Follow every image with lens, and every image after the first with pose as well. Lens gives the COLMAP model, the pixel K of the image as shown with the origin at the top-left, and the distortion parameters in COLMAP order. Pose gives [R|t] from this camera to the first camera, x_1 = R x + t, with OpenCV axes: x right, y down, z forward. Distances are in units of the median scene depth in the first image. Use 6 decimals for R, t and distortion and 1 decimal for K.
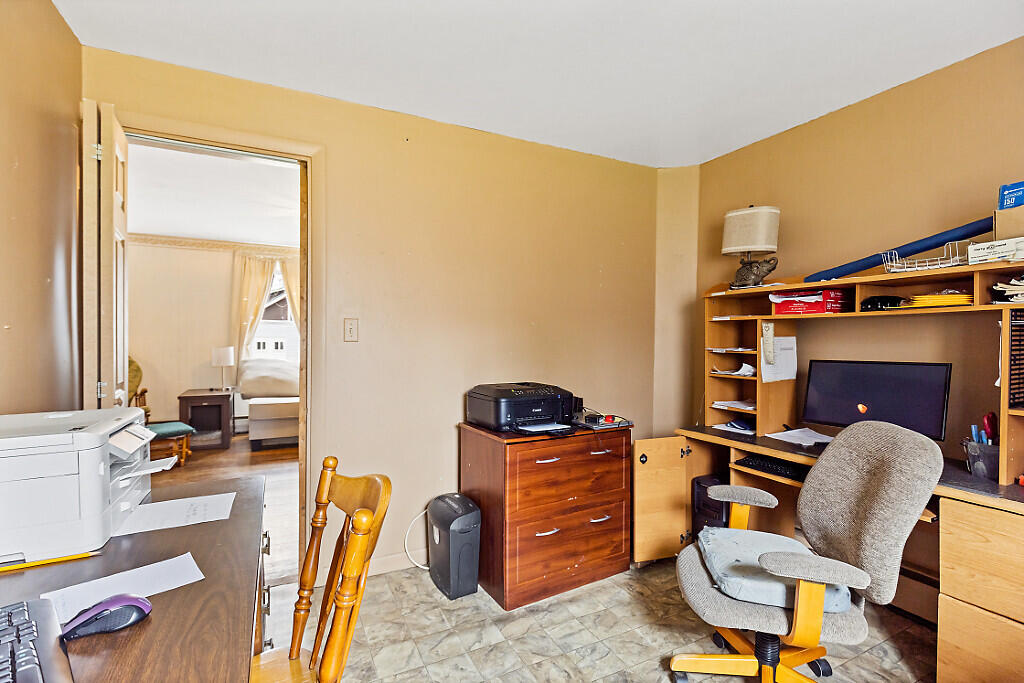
lens RADIAL K [[471.9, 0, 512.0], [0, 471.9, 341.5], [0, 0, 1]] dist [-0.002914, -0.000519]
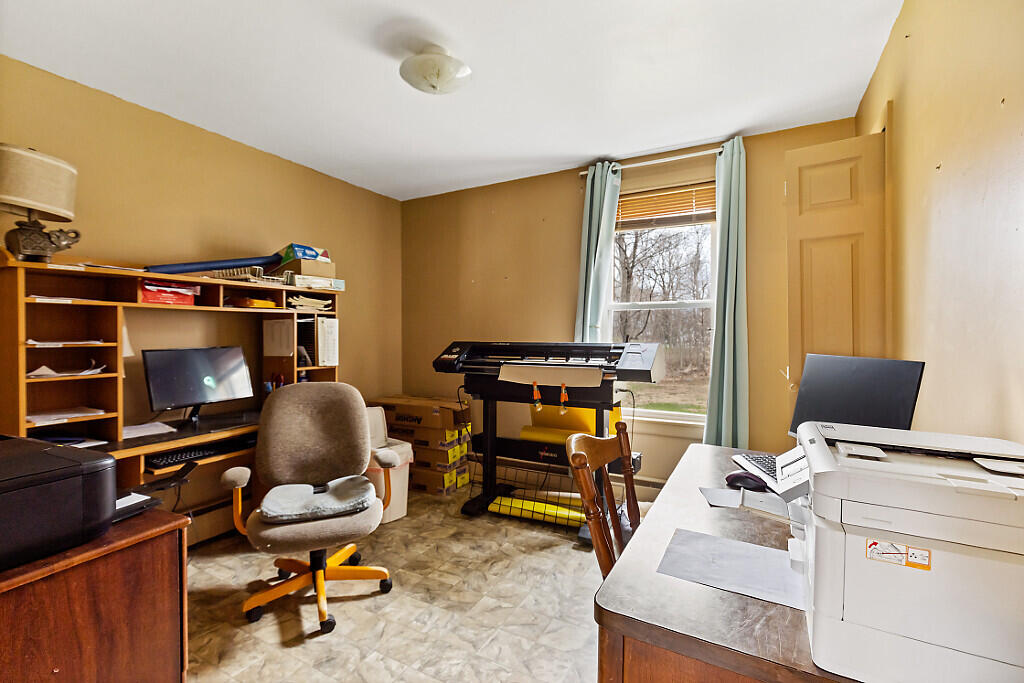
lens RADIAL K [[456.2, 0, 507.4], [0, 456.2, 321.8], [0, 0, 1]] dist [-0.000491, -0.000038]
pose [[-0.572802, 0.009776, 0.819636, -0.670093], [-0.003517, 0.999890, -0.014383, -0.012124], [-0.819686, -0.011121, -0.572705, 1.114080]]
